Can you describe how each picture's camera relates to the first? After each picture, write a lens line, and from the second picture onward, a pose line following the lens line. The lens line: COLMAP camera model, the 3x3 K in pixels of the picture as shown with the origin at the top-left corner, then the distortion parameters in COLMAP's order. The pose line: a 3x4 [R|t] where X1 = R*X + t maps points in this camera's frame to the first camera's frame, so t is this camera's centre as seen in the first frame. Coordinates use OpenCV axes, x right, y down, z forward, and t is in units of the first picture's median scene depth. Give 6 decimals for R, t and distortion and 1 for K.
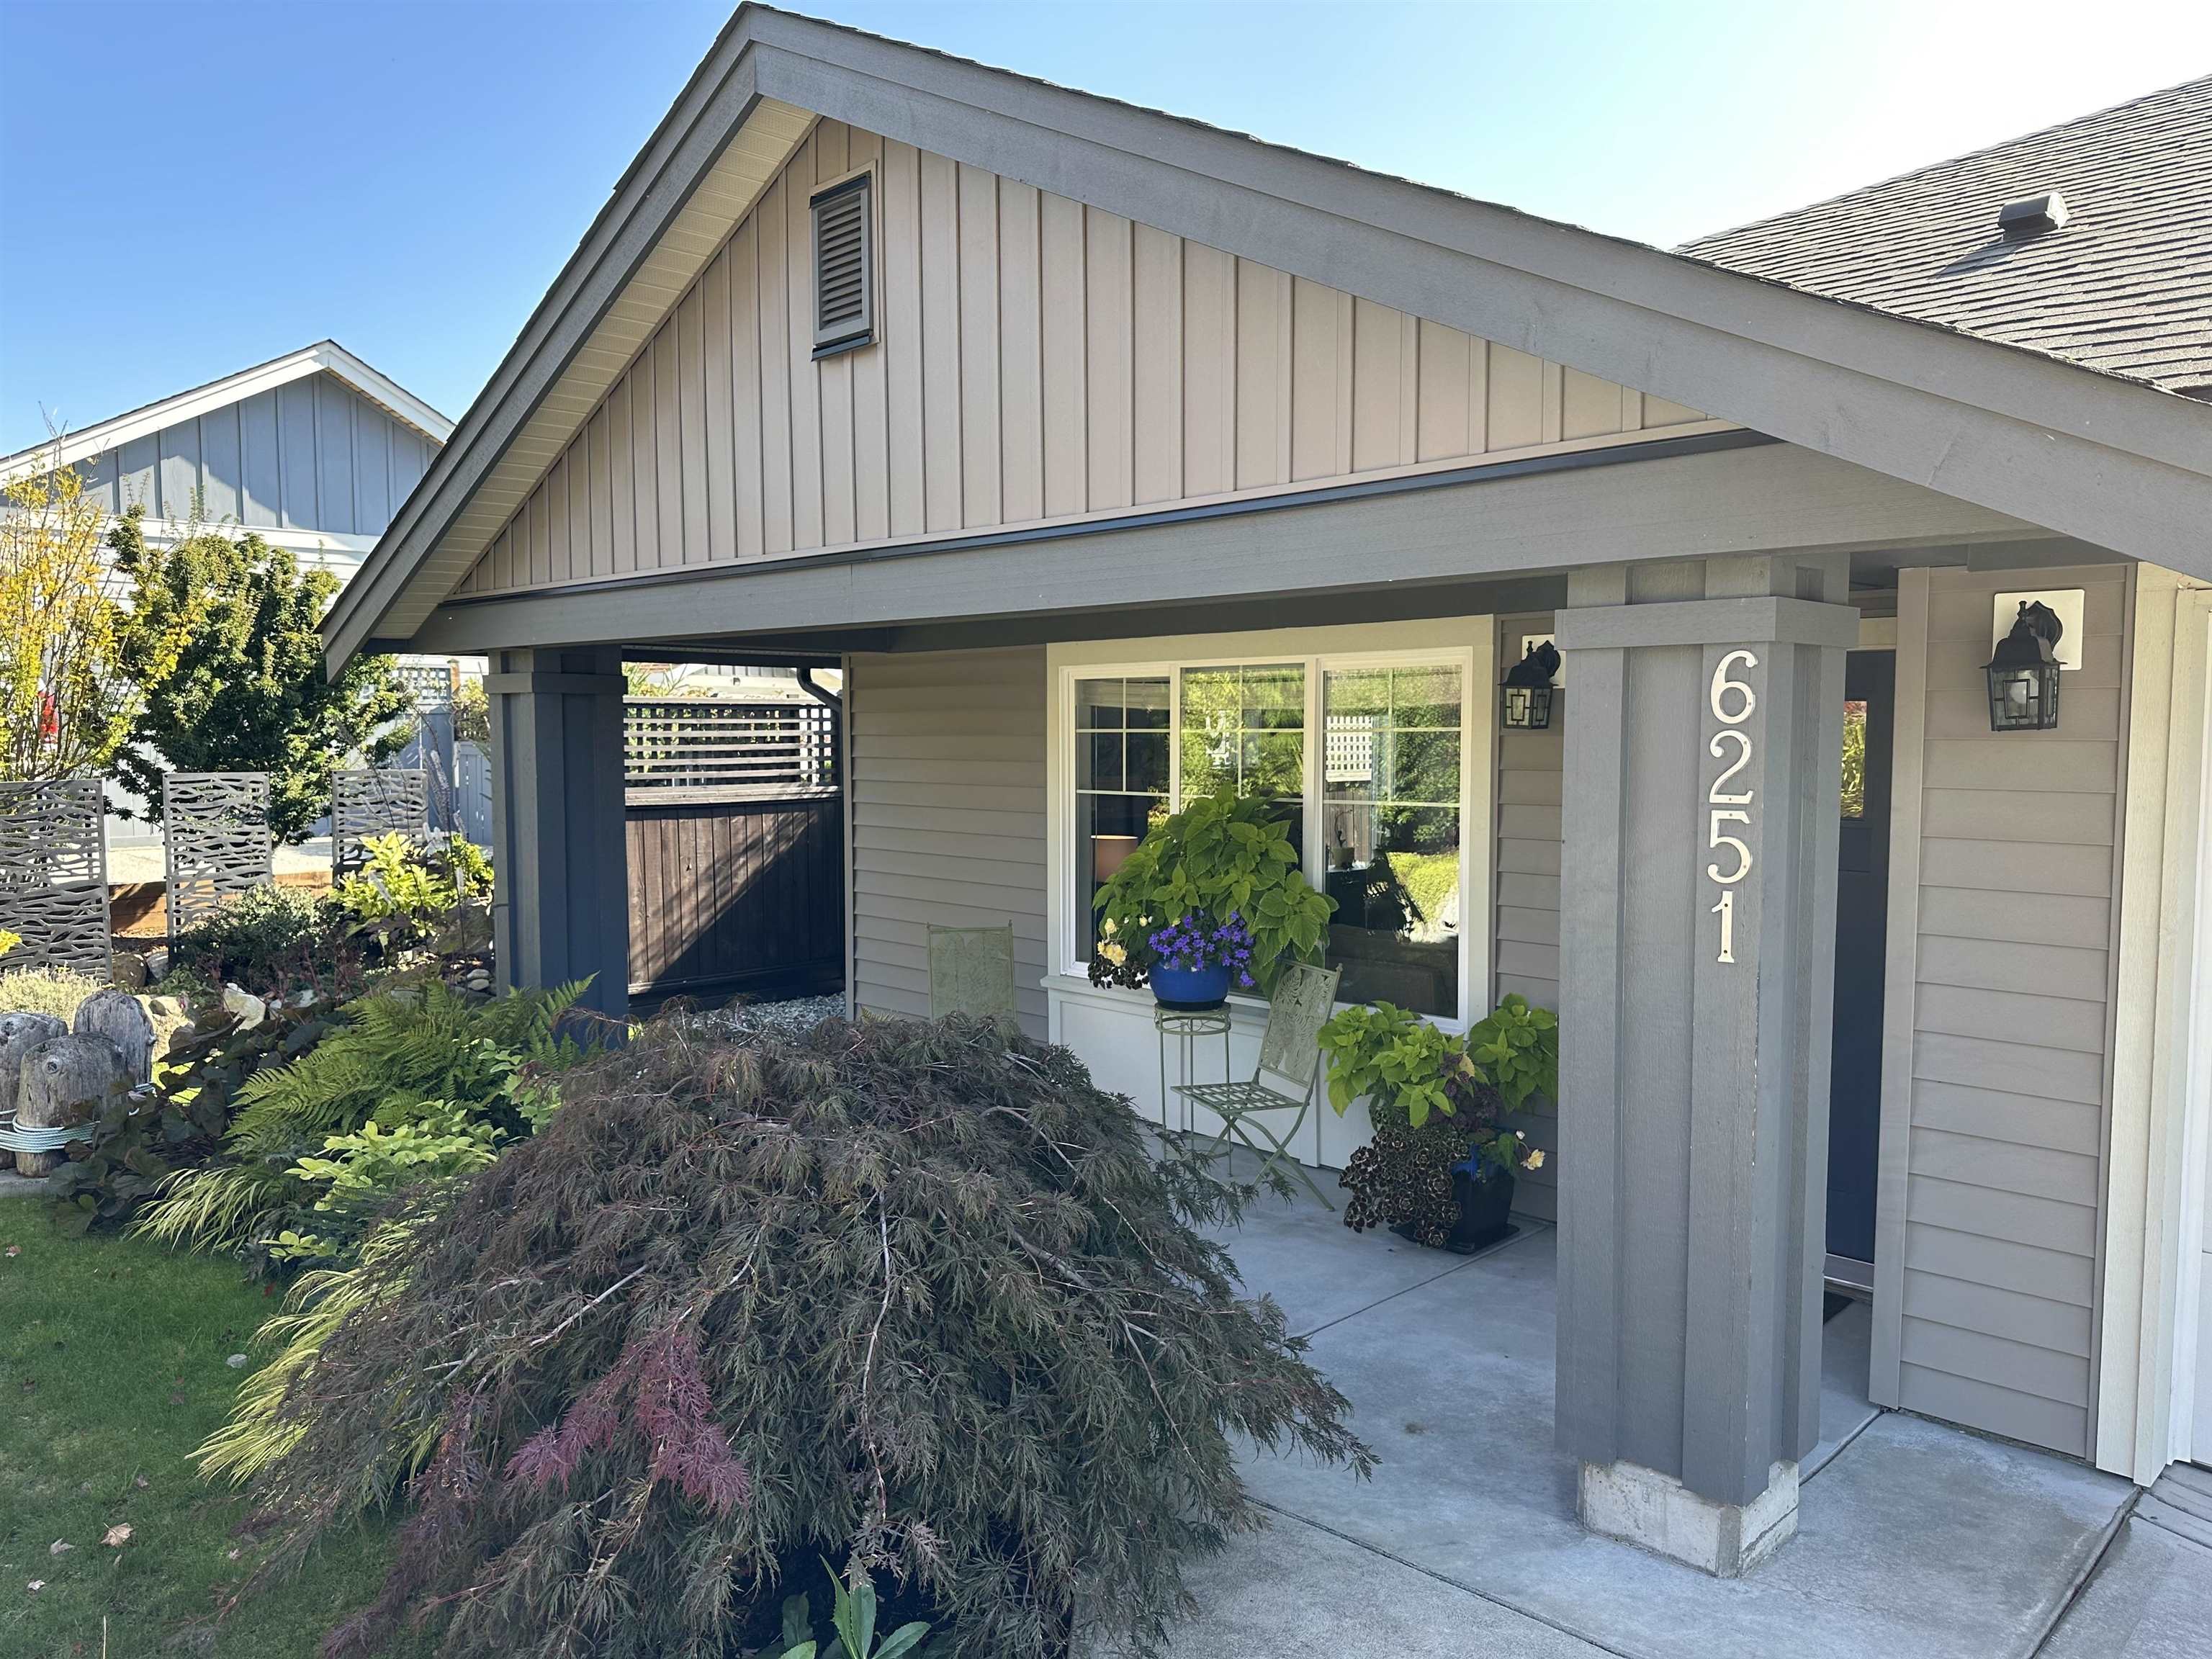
lens RADIAL K [[1605.7, 0, 1102.9], [0, 1605.7, 892.1], [0, 0, 1]] dist [0.110560, -0.130430]
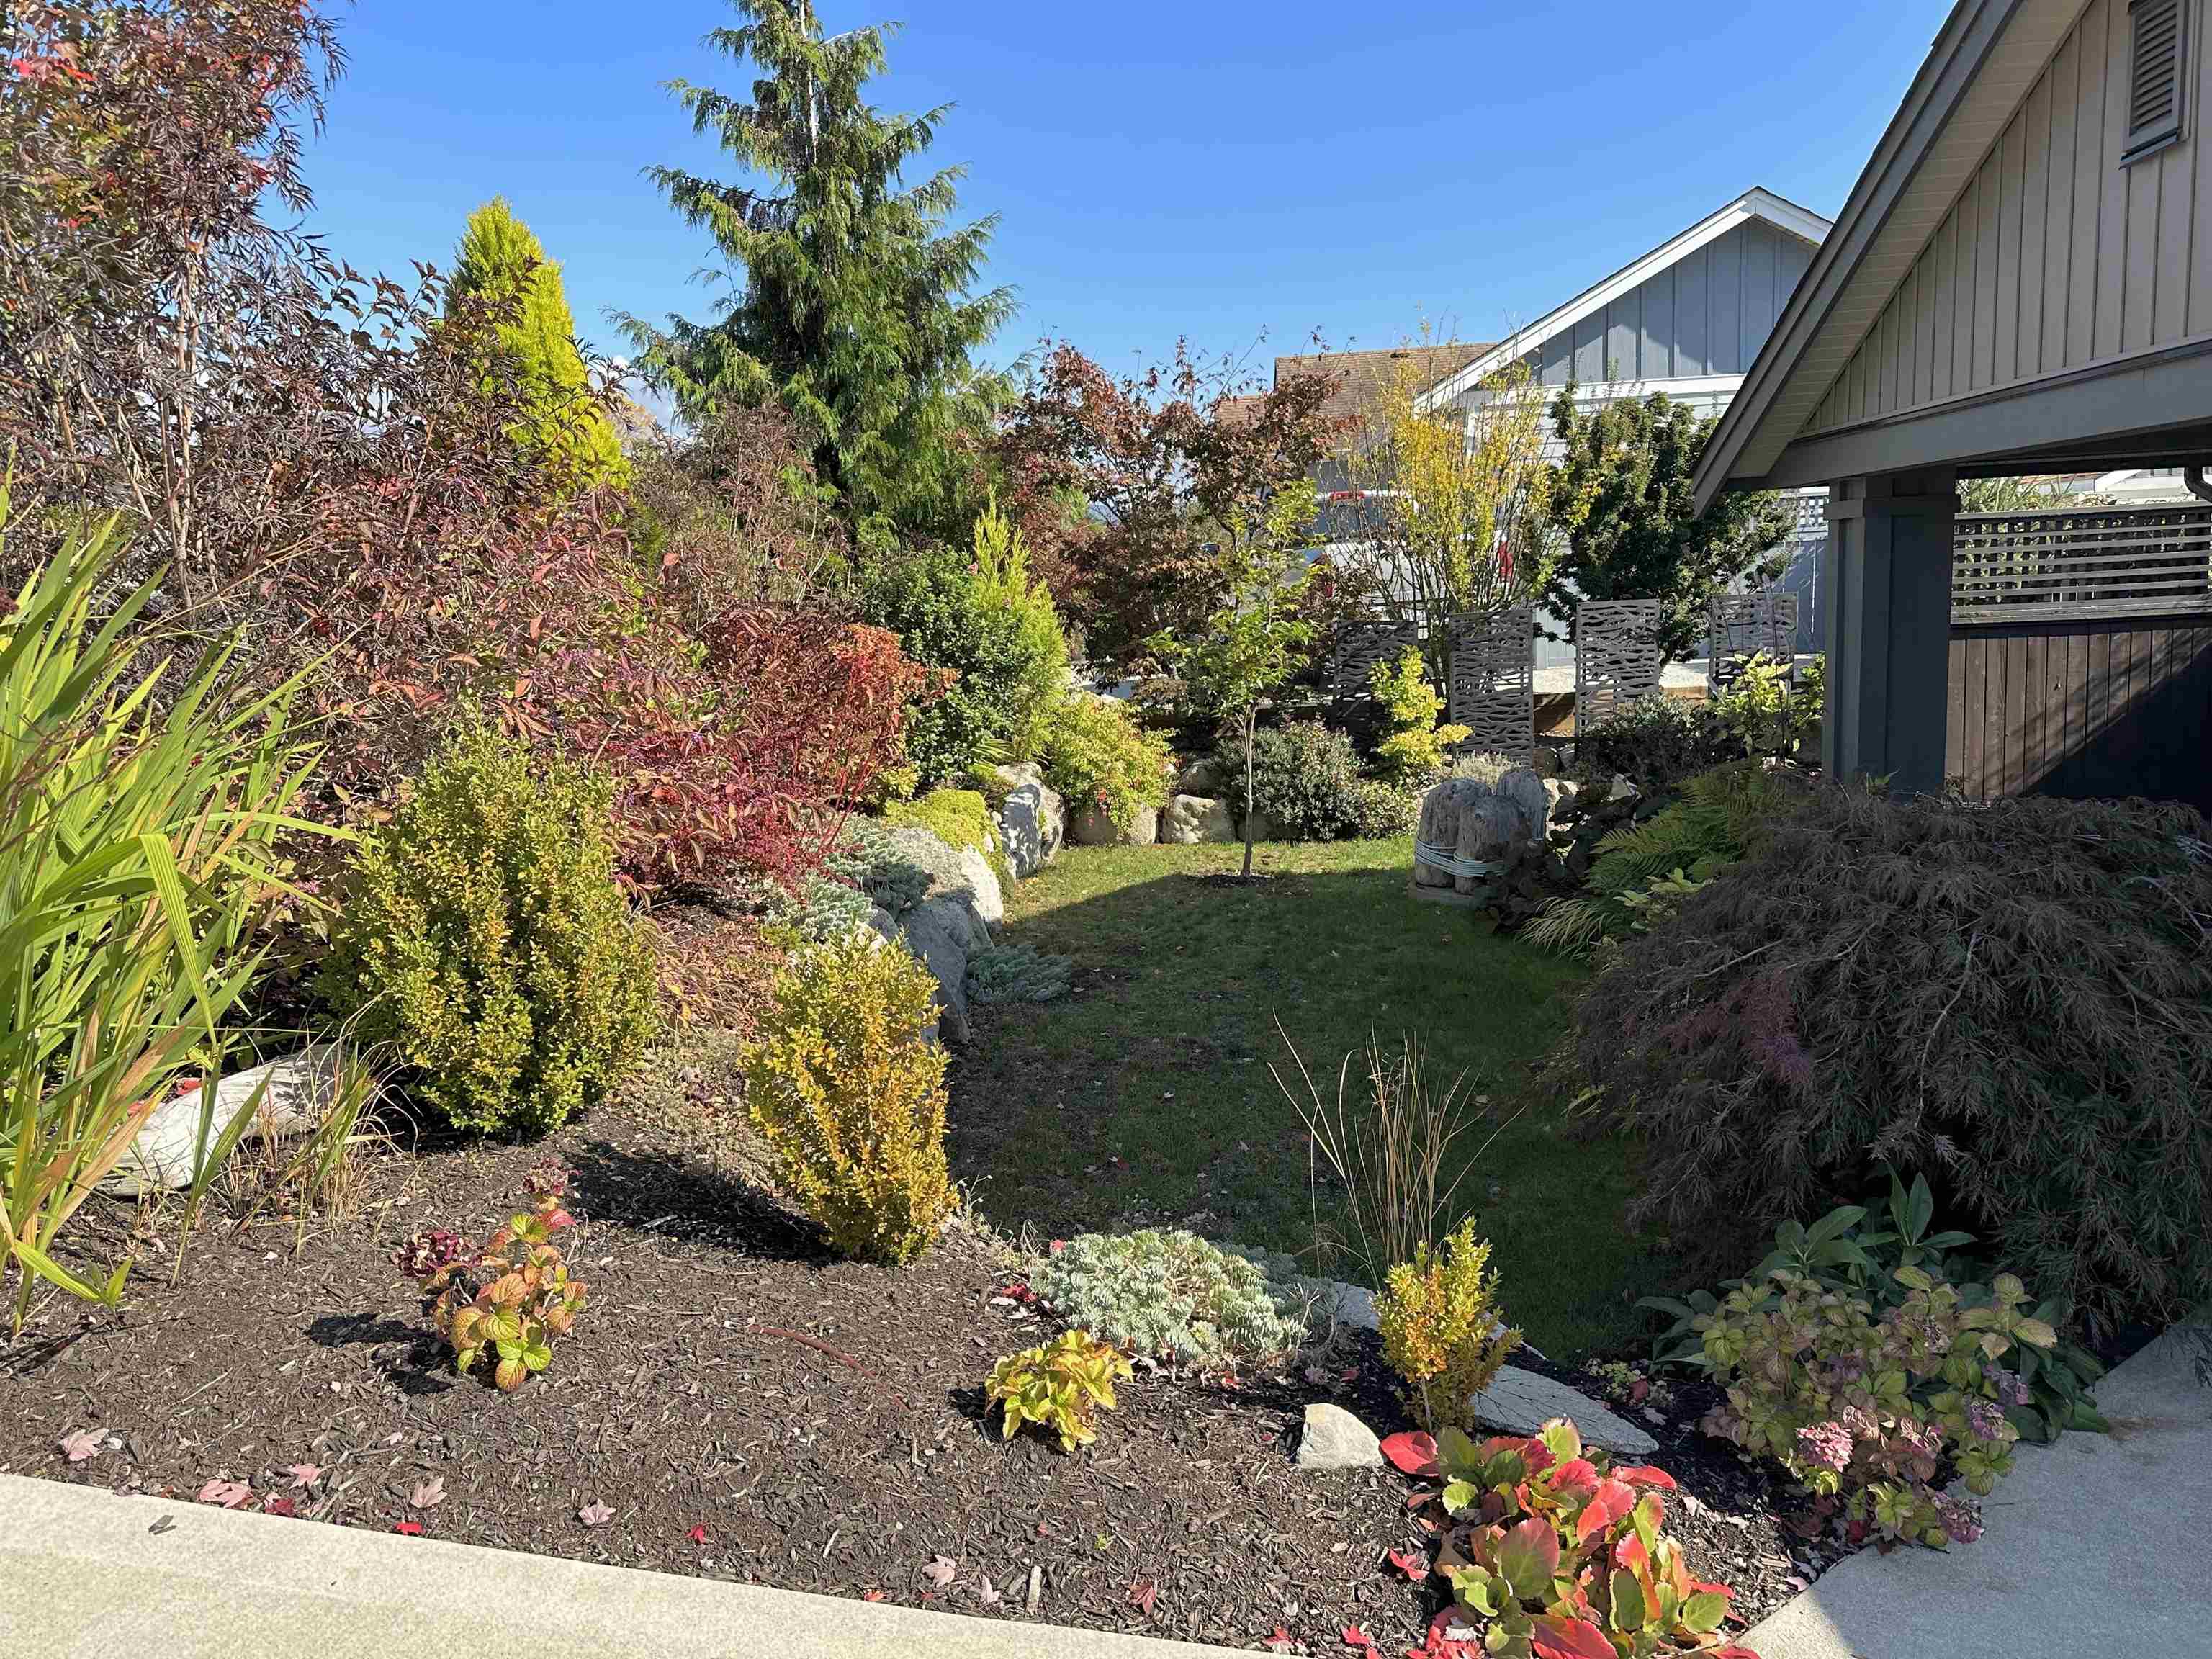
lens RADIAL K [[1644.2, 0, 1104.9], [0, 1644.2, 833.3], [0, 0, 1]] dist [-0.165837, 0.084938]
pose [[0.680673, 0.060647, -0.730073, 0.069124], [-0.007371, 0.997084, 0.075955, 0.009188], [0.732550, -0.046320, 0.679135, -0.074151]]
